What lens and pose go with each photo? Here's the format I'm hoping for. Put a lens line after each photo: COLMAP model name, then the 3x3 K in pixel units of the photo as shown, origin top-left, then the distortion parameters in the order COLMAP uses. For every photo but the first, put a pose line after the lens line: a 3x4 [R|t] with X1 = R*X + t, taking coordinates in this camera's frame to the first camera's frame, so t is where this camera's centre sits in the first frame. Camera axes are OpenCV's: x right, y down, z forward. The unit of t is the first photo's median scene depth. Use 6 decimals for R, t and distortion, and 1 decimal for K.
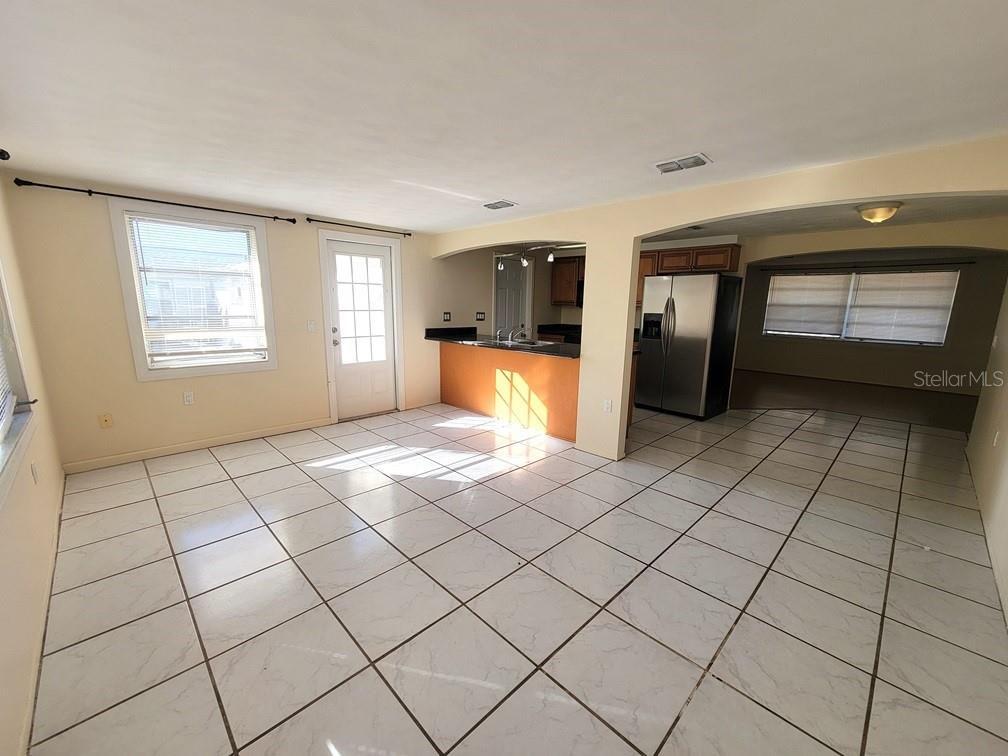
lens RADIAL K [[408.2, 0, 502.1], [0, 408.2, 385.4], [0, 0, 1]] dist [-0.002102, 0.001218]
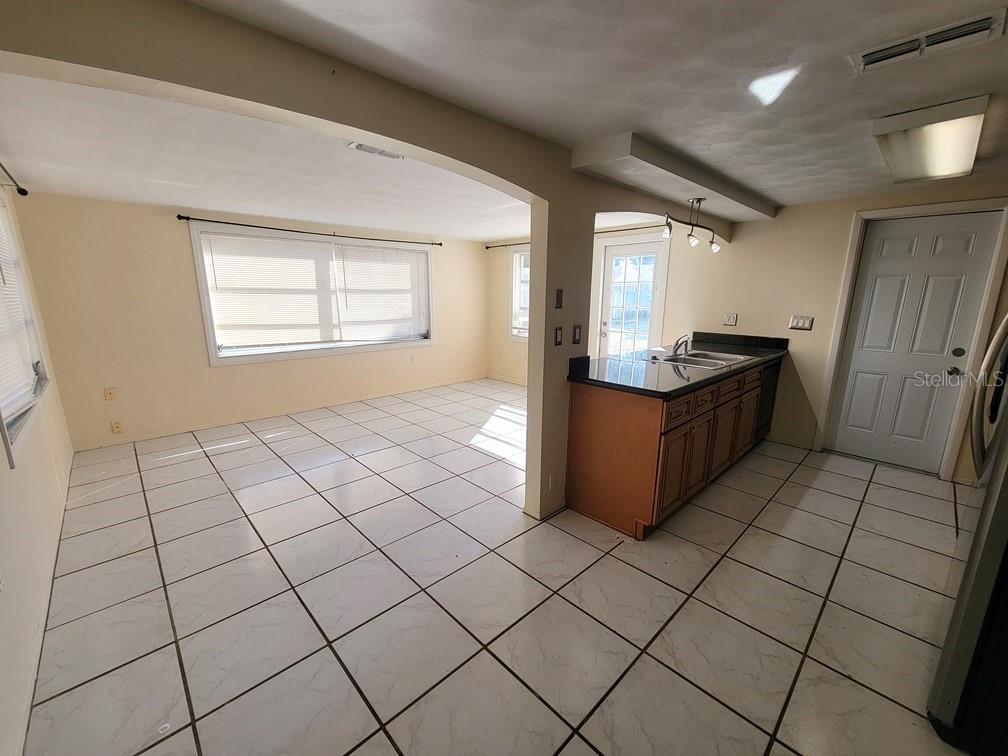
lens RADIAL K [[408.2, 0, 498.6], [0, 408.2, 381.1], [0, 0, 1]] dist [-0.002102, 0.001218]
pose [[-0.009114, 0.194837, -0.980793, 0.783917], [-0.205560, 0.959521, 0.192522, -0.142525], [0.978602, 0.203366, 0.031306, 0.713952]]
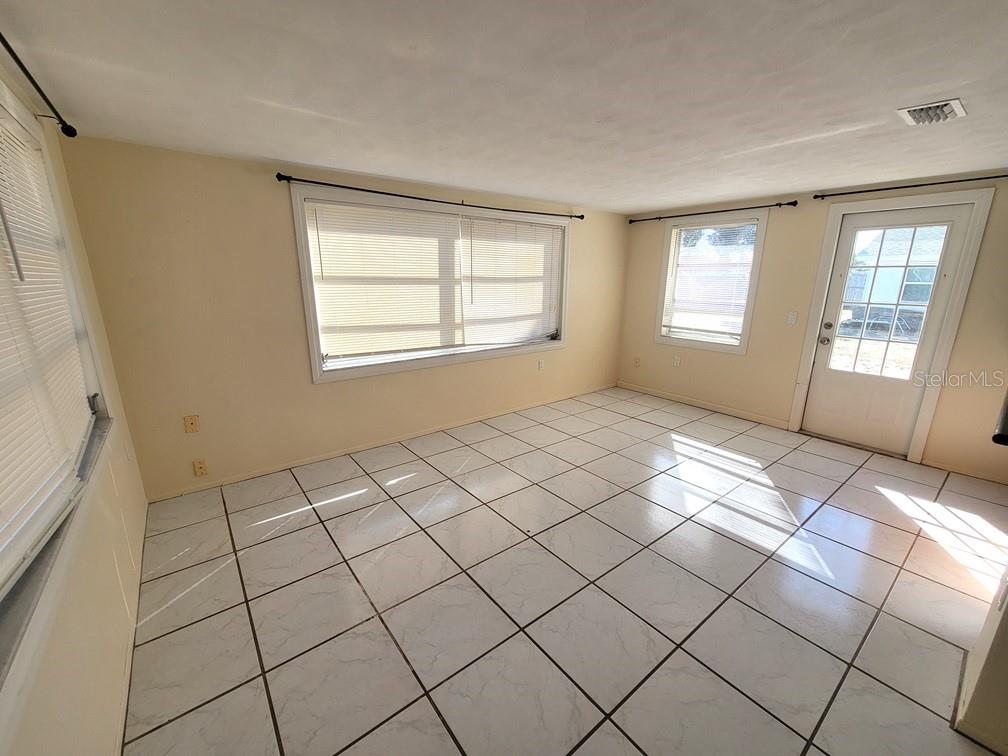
lens RADIAL K [[408.2, 0, 497.6], [0, 408.2, 383.9], [0, 0, 1]] dist [-0.002102, 0.001218]
pose [[-0.122031, 0.235871, -0.964092, 0.502034], [-0.203699, 0.944723, 0.256916, -0.101696], [0.971399, 0.227736, -0.067239, 0.442700]]
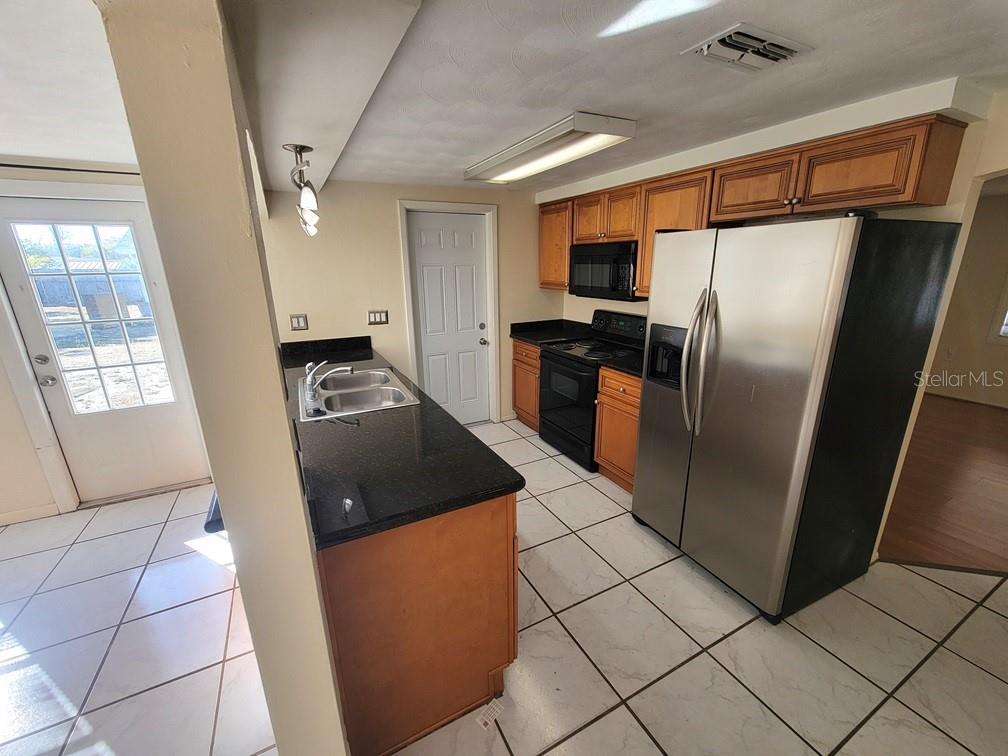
lens RADIAL K [[408.2, 0, 504.1], [0, 408.2, 381.5], [0, 0, 1]] dist [-0.002102, 0.001218]
pose [[0.957128, 0.051096, -0.285123, 0.384727], [-0.028073, 0.996048, 0.084260, -0.174344], [0.288302, -0.072643, 0.954780, 0.649739]]
